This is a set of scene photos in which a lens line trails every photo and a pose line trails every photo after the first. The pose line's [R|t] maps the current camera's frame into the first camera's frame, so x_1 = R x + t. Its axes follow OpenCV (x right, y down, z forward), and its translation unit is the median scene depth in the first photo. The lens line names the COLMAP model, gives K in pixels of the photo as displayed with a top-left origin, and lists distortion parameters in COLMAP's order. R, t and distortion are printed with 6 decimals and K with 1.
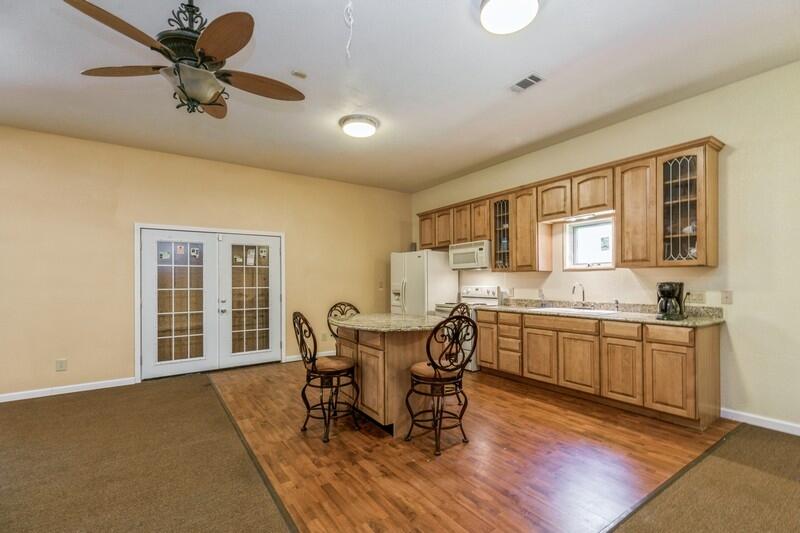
lens RADIAL K [[360.8, 0, 406.1], [0, 360.8, 279.6], [0, 0, 1]] dist [0.003924, 0.000190]
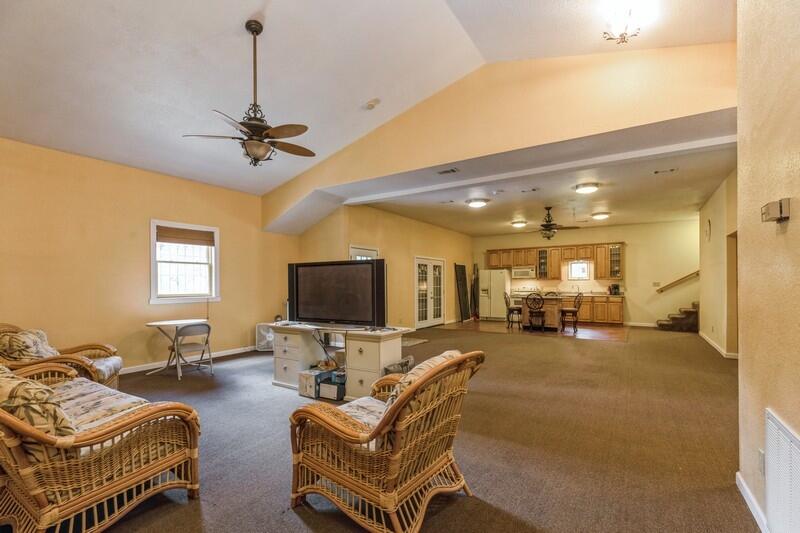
lens RADIAL K [[362.4, 0, 402.7], [0, 362.4, 288.1], [0, 0, 1]] dist [0.004293, 0.000471]
pose [[0.925293, -0.000269, 0.379253, -1.686991], [-0.004163, 0.999932, 0.010866, 0.010045], [-0.379230, -0.011633, 0.925229, -0.973259]]
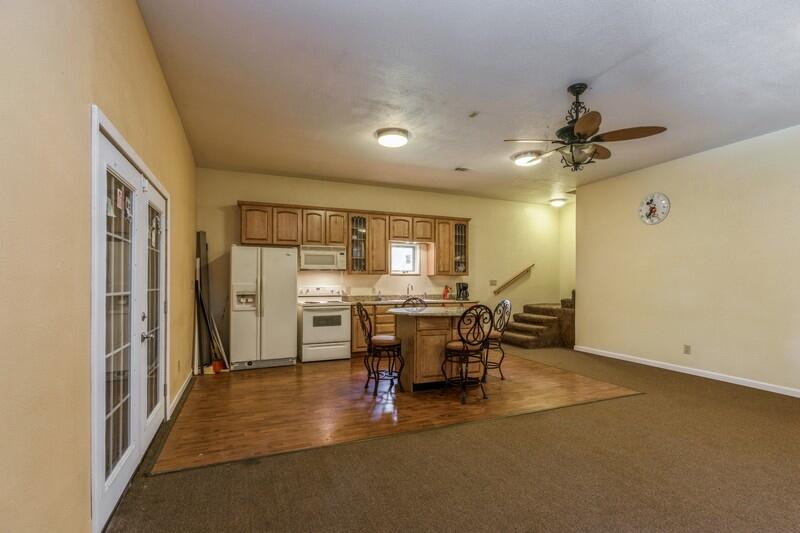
lens RADIAL K [[374.5, 0, 399.4], [0, 374.5, 280.1], [0, 0, 1]] dist [-0.001170, -0.000146]
pose [[0.210763, 0.009962, 0.977486, -1.090612], [-0.008642, 0.999928, -0.008327, 0.009677], [-0.977499, -0.006693, 0.210834, 0.663616]]
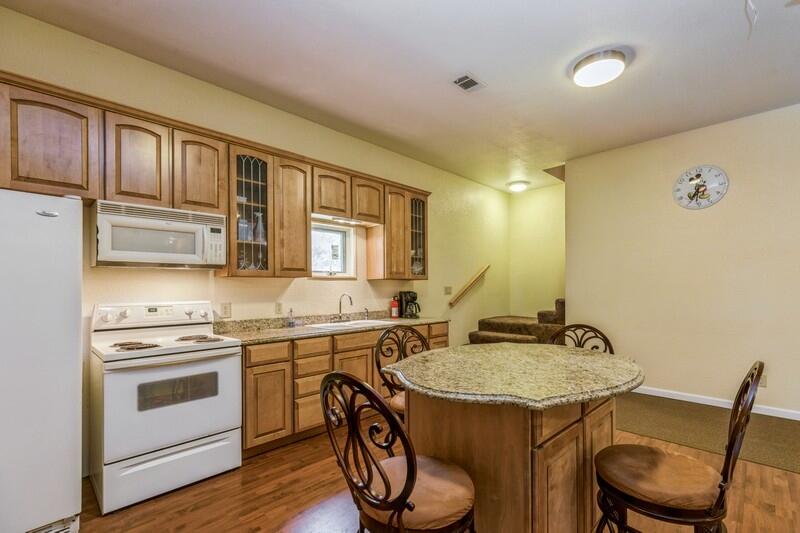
lens RADIAL K [[362.4, 0, 402.7], [0, 362.4, 288.1], [0, 0, 1]] dist [0.004293, 0.000471]
pose [[-0.177619, 0.007492, 0.984071, -0.418601], [0.001438, 0.999972, -0.007354, 0.003593], [-0.984098, 0.000109, -0.177625, 0.970108]]
